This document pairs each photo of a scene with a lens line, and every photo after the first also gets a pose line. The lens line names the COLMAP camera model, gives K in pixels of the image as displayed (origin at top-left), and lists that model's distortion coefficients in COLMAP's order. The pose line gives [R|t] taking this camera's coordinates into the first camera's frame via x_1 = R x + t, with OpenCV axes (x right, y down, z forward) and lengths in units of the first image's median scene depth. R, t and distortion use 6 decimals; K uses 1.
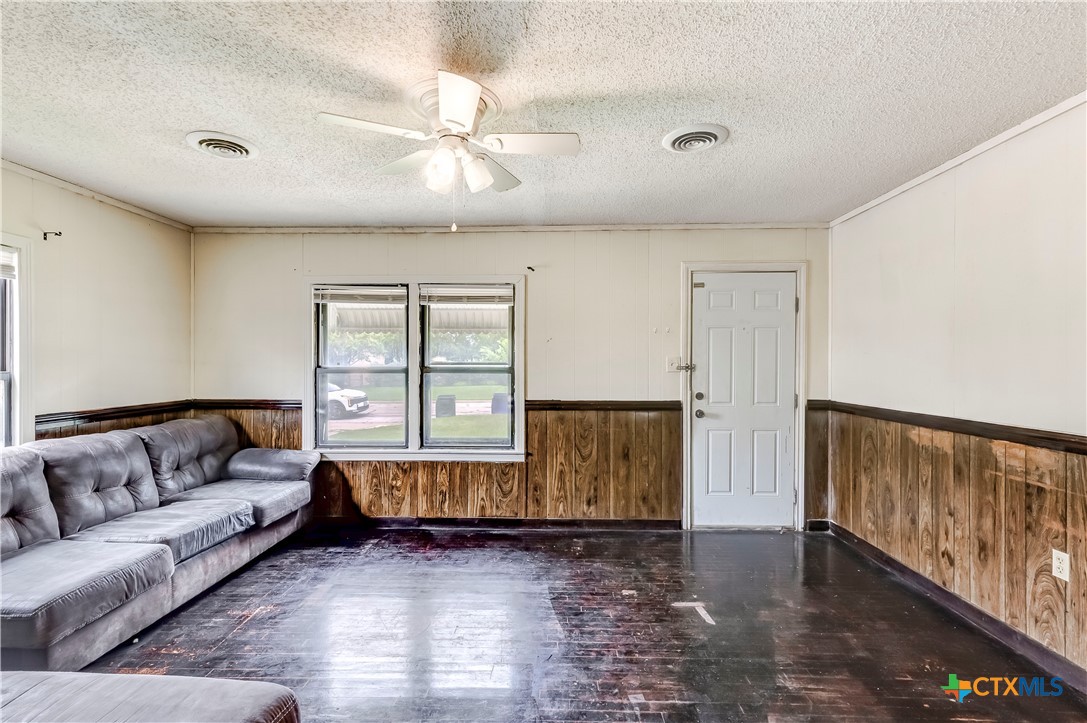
lens RADIAL K [[496.2, 0, 536.2], [0, 496.2, 366.3], [0, 0, 1]] dist [0.003142, -0.001973]
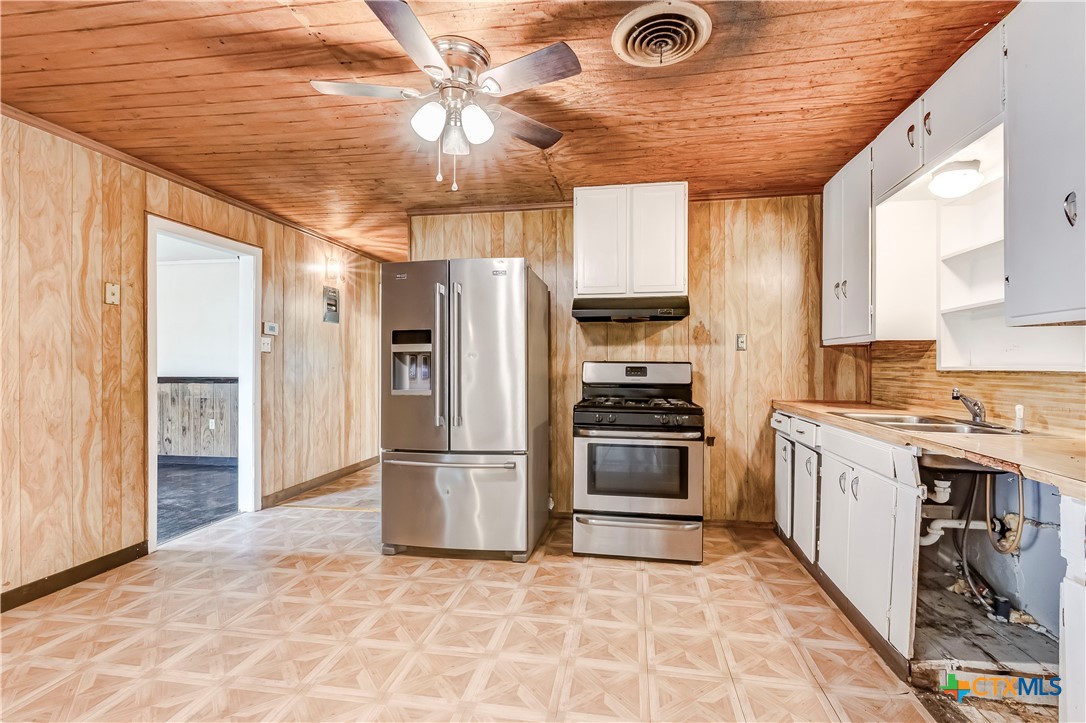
lens RADIAL K [[495.7, 0, 545.9], [0, 495.7, 364.3], [0, 0, 1]] dist [0.003142, -0.001973]
pose [[0.140085, 0.008372, 0.990104, -1.256440], [0.001580, 0.999961, -0.008678, 0.078729], [-0.990138, 0.002781, 0.140066, -1.086625]]
